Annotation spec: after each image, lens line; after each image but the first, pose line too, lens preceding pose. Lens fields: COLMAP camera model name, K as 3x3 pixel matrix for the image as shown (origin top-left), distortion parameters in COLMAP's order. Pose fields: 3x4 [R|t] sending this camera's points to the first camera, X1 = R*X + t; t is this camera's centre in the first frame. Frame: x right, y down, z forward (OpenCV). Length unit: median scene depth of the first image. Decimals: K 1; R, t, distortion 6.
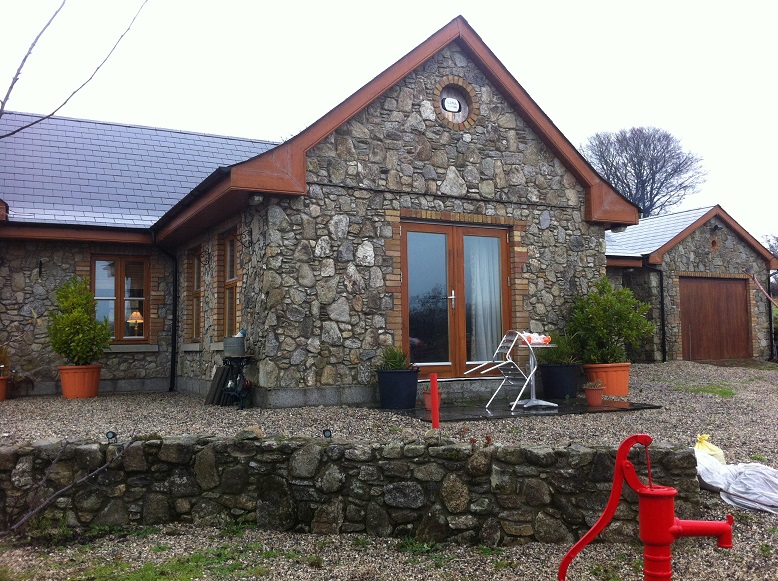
lens RADIAL K [[727.9, 0, 390.6], [0, 727.9, 288.2], [0, 0, 1]] dist [-0.021554, 0.000000]
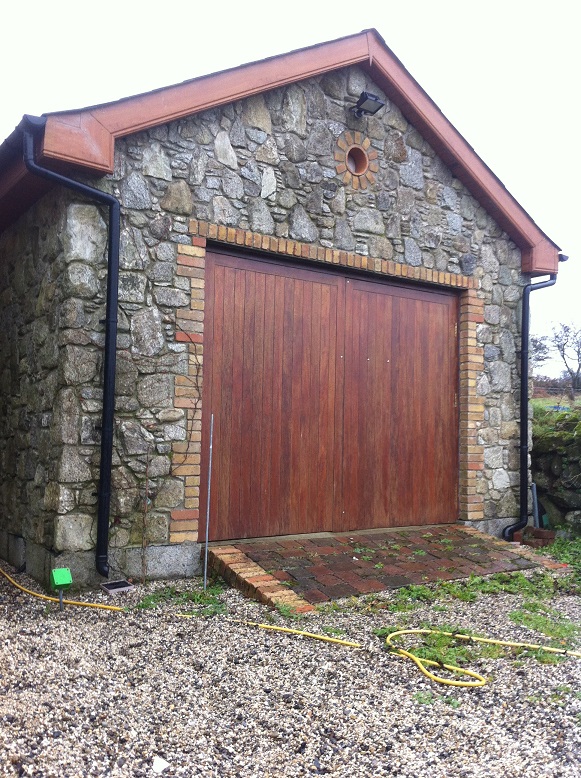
lens RADIAL K [[727.9, 0, 290.2], [0, 727.9, 389.1], [0, 0, 1]] dist [-0.021554, 0.000000]
pose [[0.990573, 0.047545, 0.128472, 0.365521], [-0.049423, 0.998712, 0.011466, 0.033042], [-0.127761, -0.017708, 0.991647, 0.662552]]
